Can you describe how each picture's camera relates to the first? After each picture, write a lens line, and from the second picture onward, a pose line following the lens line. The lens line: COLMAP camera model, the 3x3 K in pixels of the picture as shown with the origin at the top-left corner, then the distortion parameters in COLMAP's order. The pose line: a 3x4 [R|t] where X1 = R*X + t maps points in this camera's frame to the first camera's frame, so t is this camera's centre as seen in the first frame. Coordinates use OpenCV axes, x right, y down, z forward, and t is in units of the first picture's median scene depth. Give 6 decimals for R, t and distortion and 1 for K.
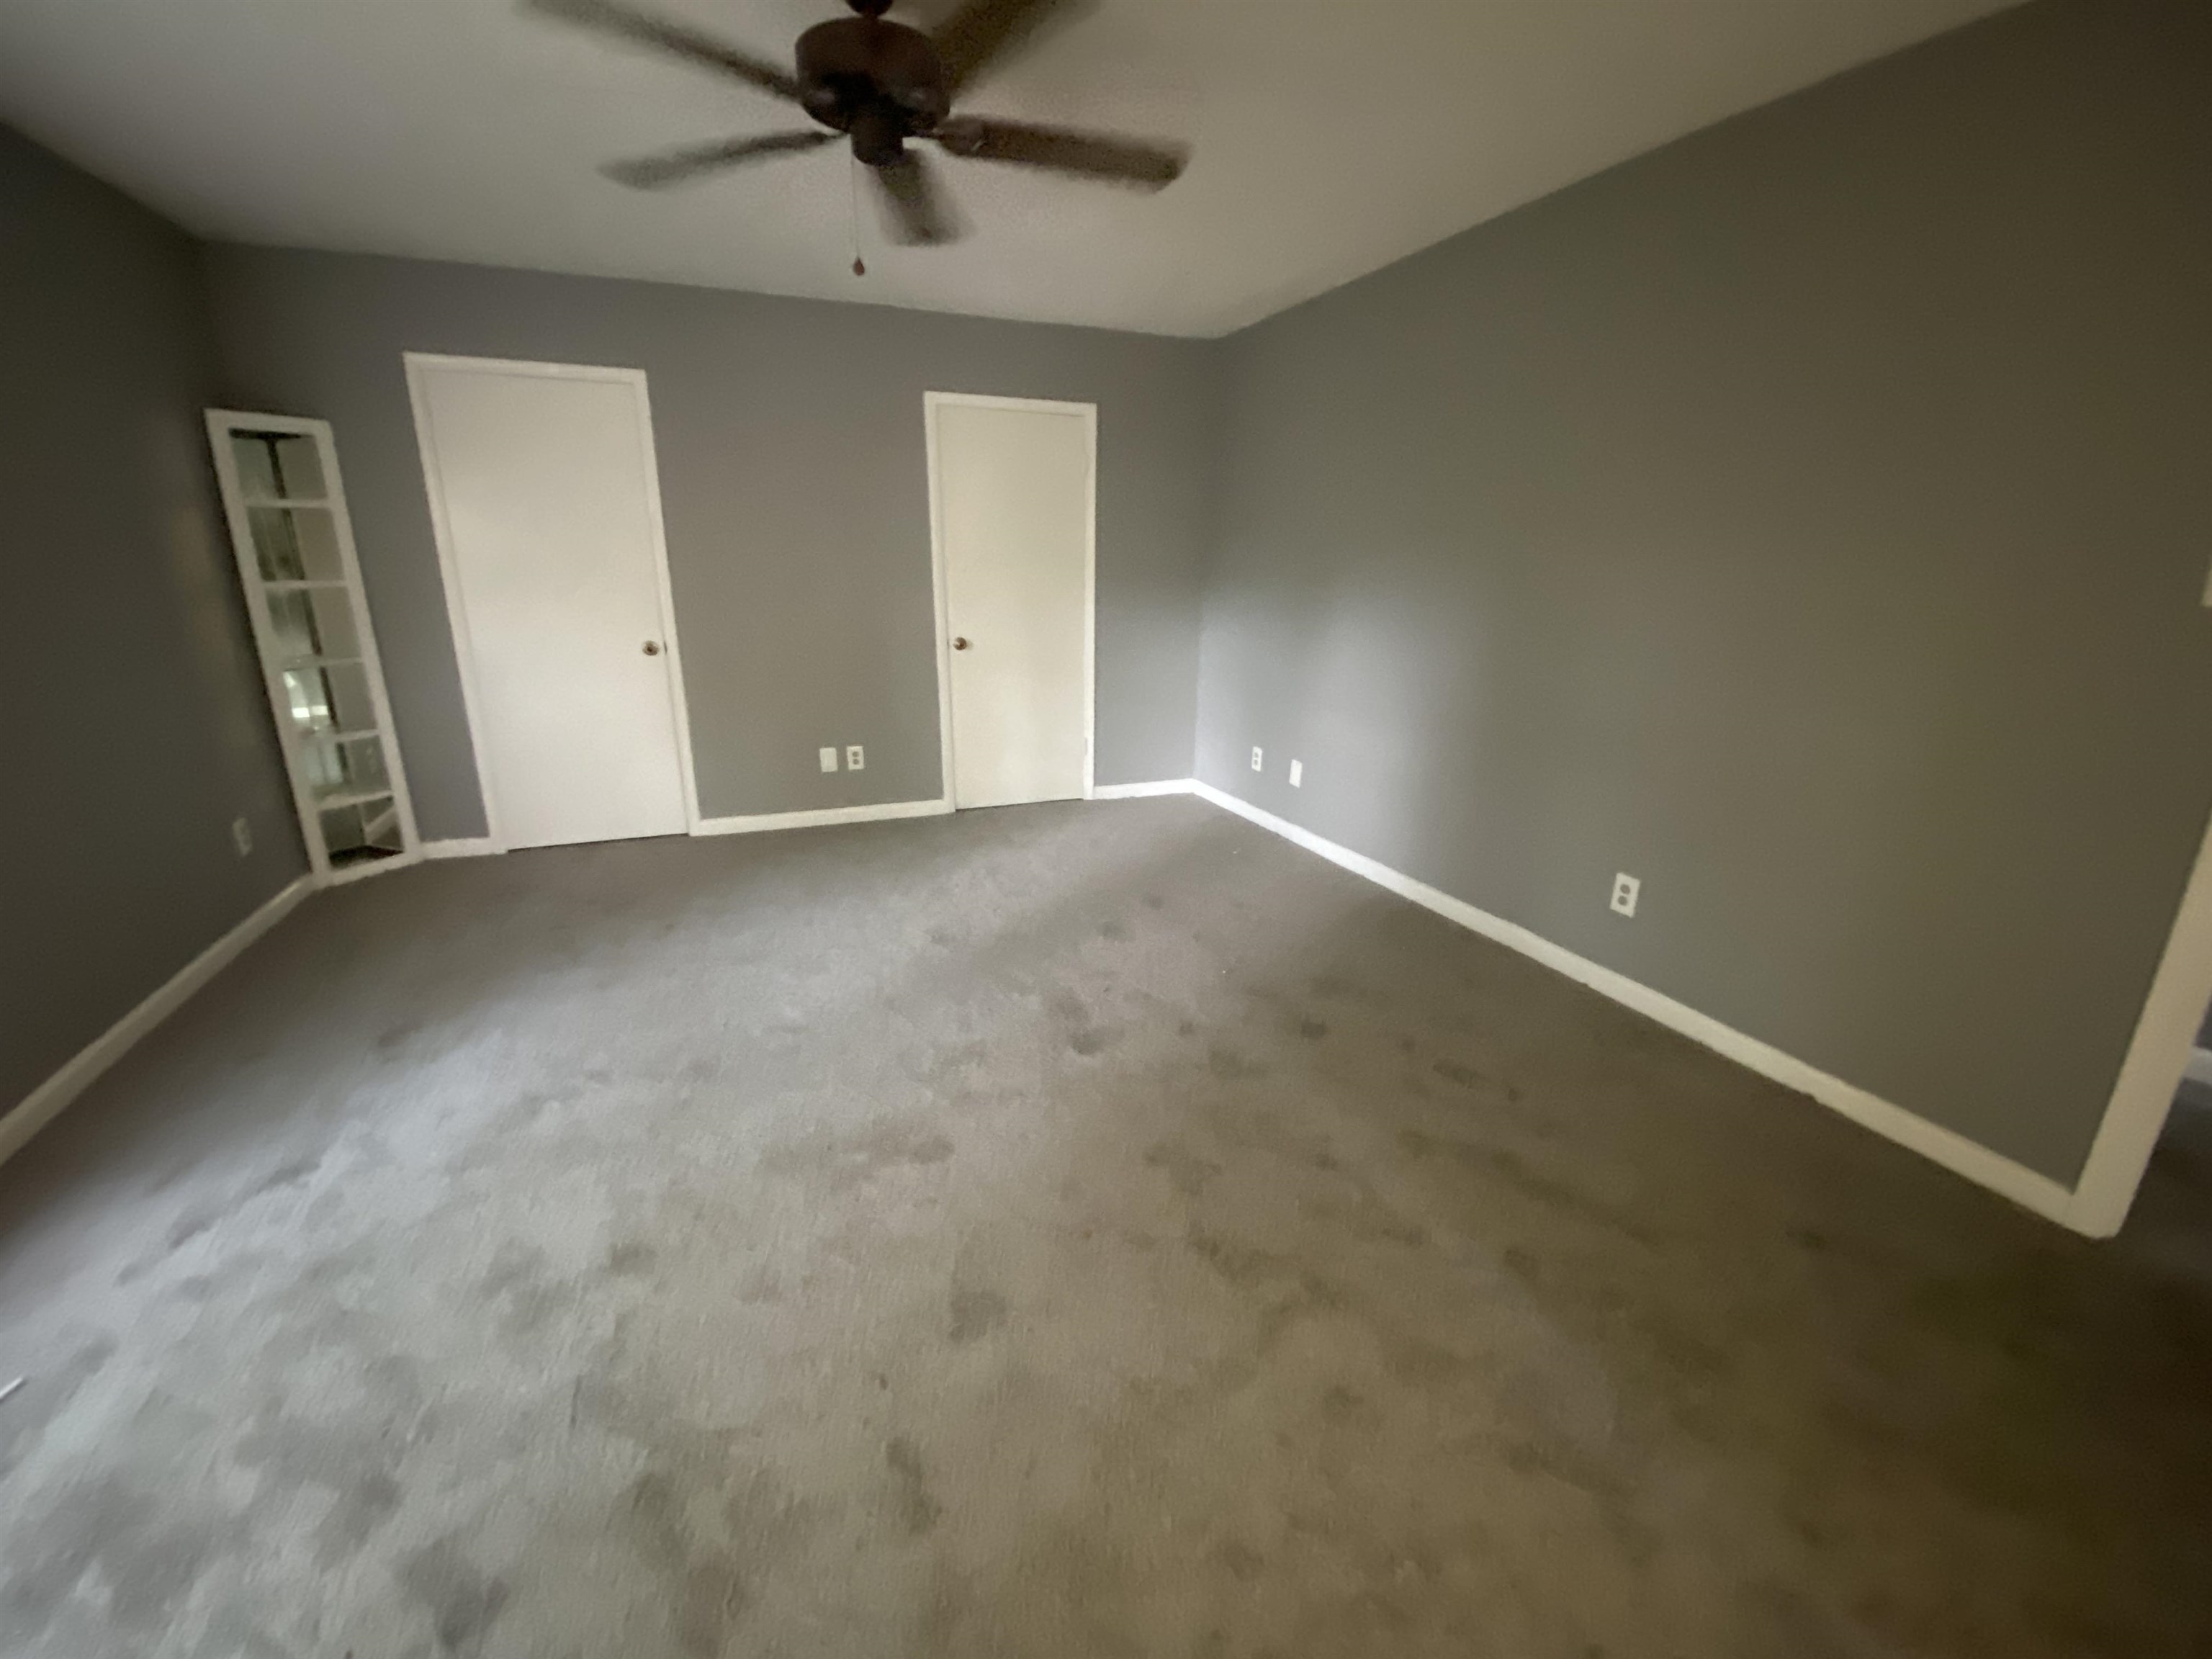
lens RADIAL K [[909.1, 0, 1100.1], [0, 909.1, 826.7], [0, 0, 1]] dist [0.033398, -0.025741]
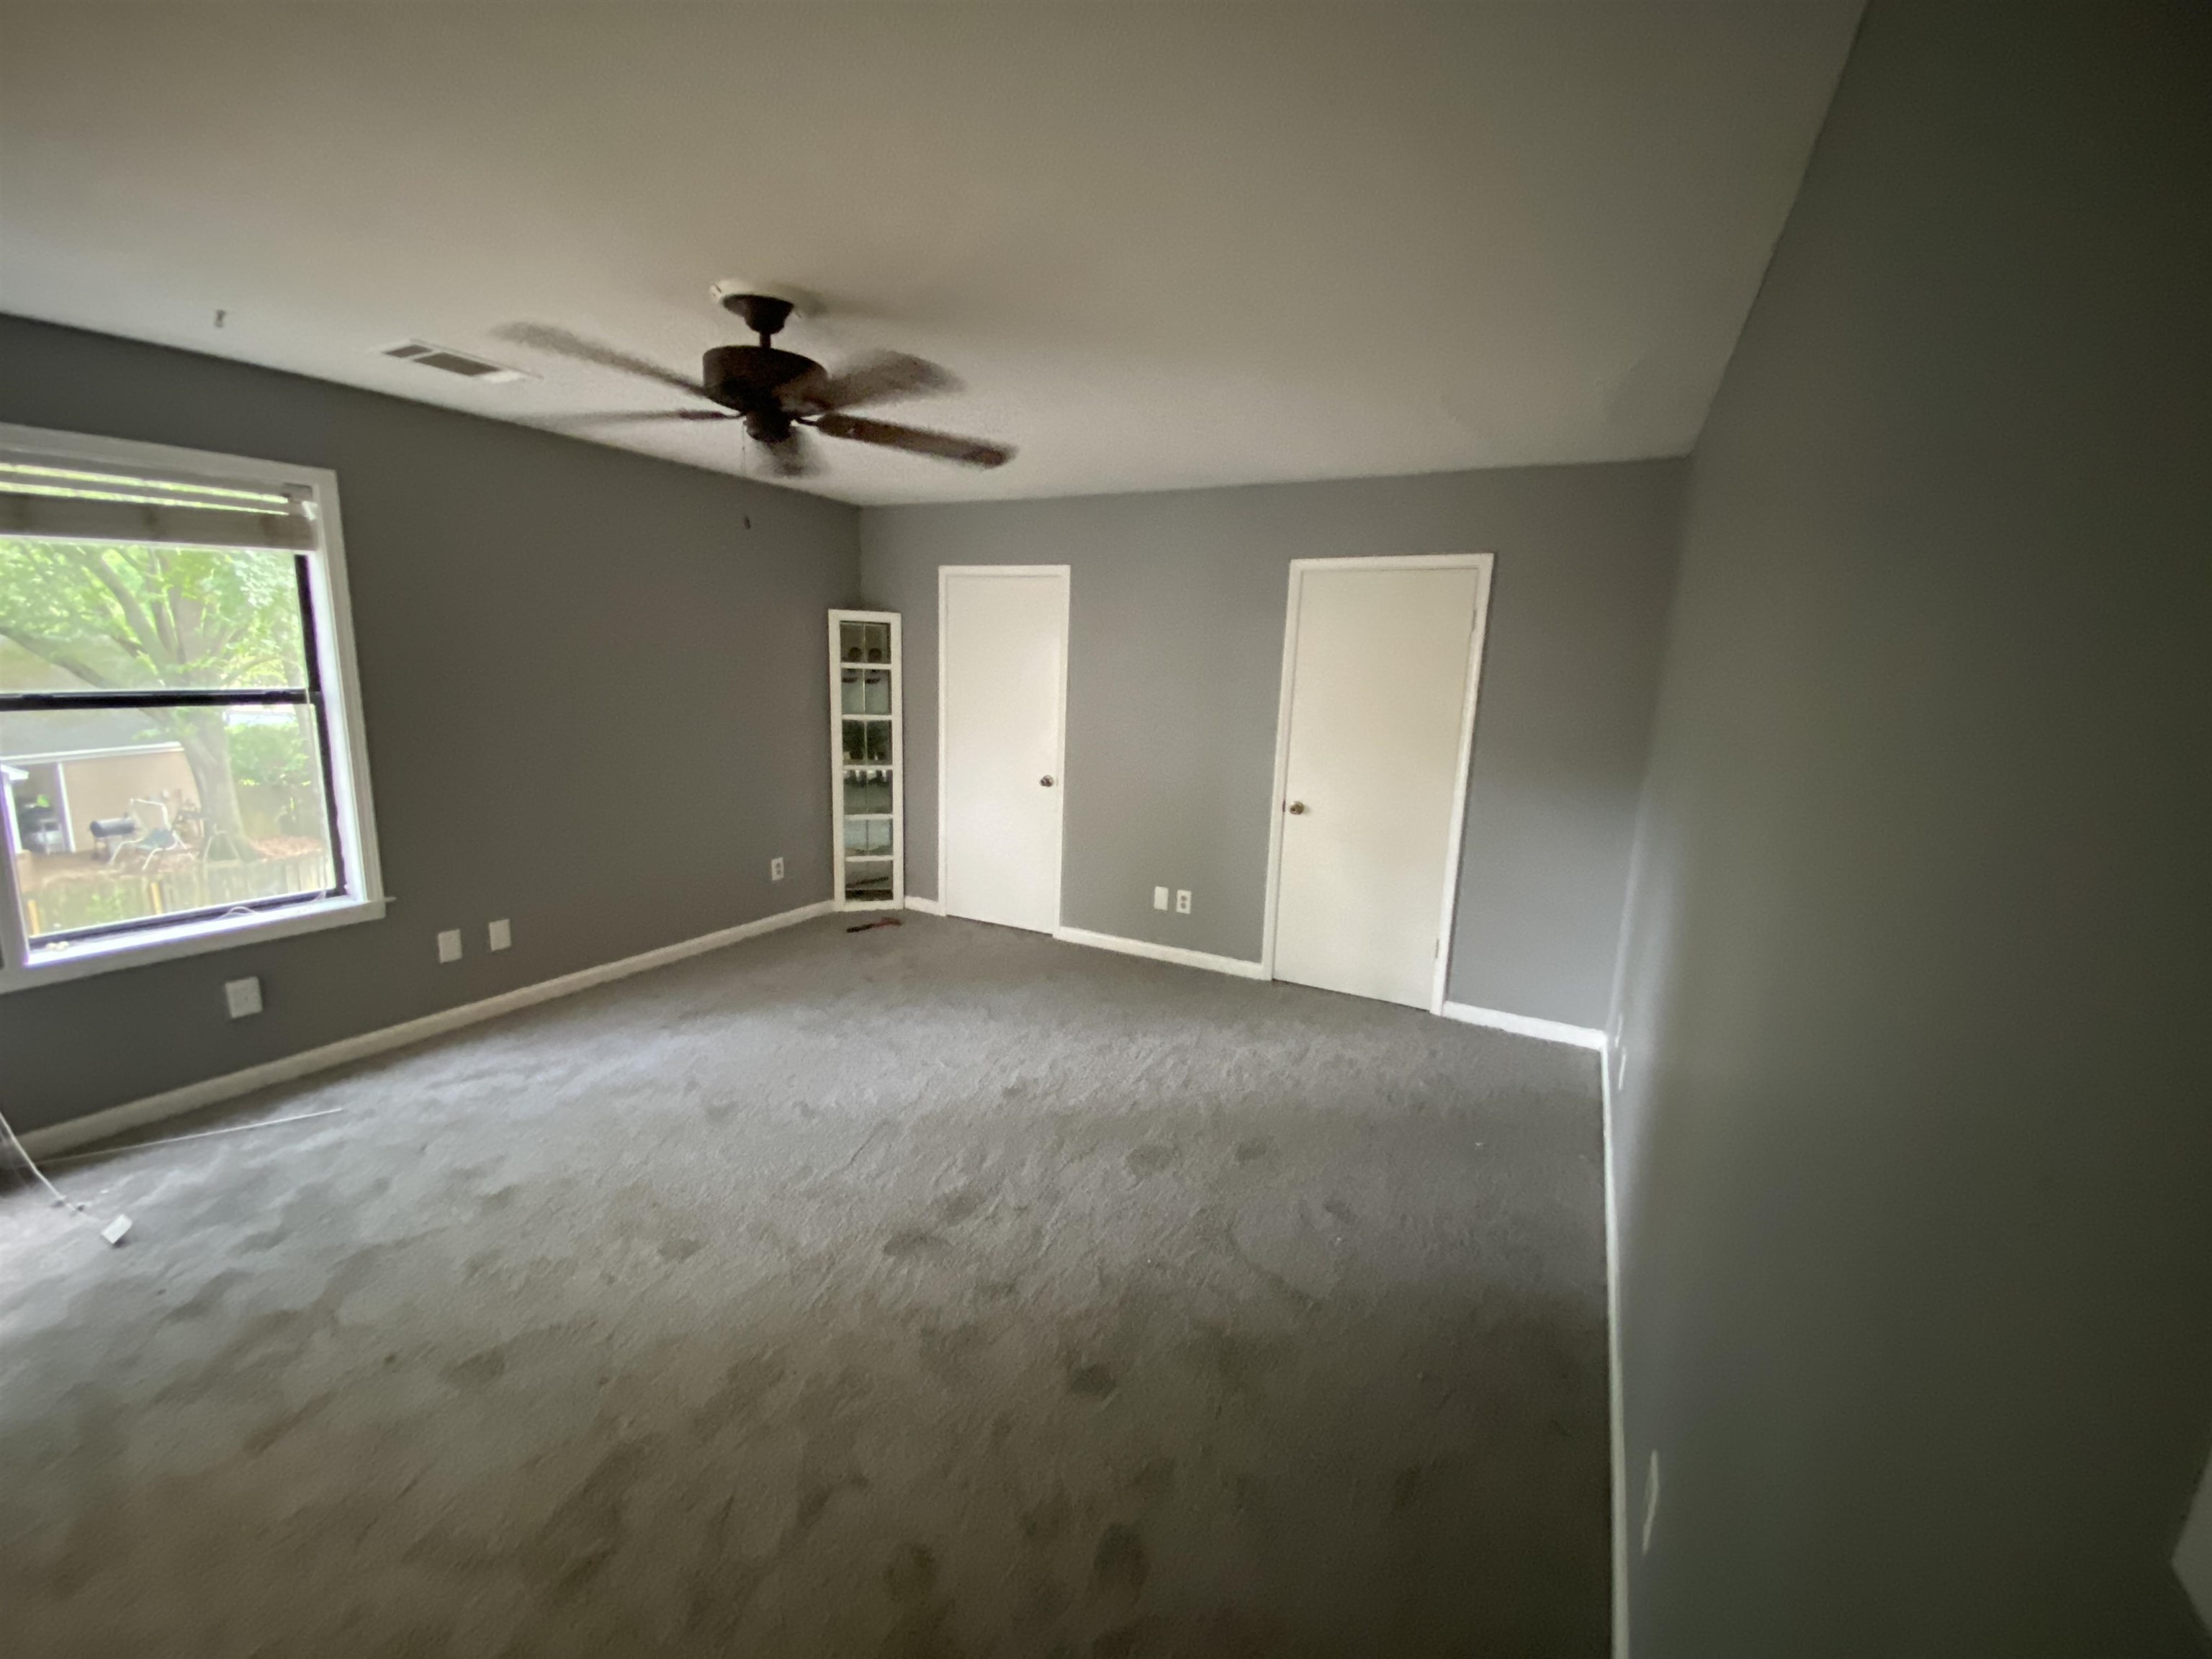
lens RADIAL K [[909.1, 0, 1100.1], [0, 909.1, 826.7], [0, 0, 1]] dist [0.033398, -0.025741]
pose [[0.634175, 0.151261, -0.758249, 0.574824], [-0.238840, 0.971040, -0.006047, -0.170437], [0.735376, 0.184935, 0.651937, 0.326077]]
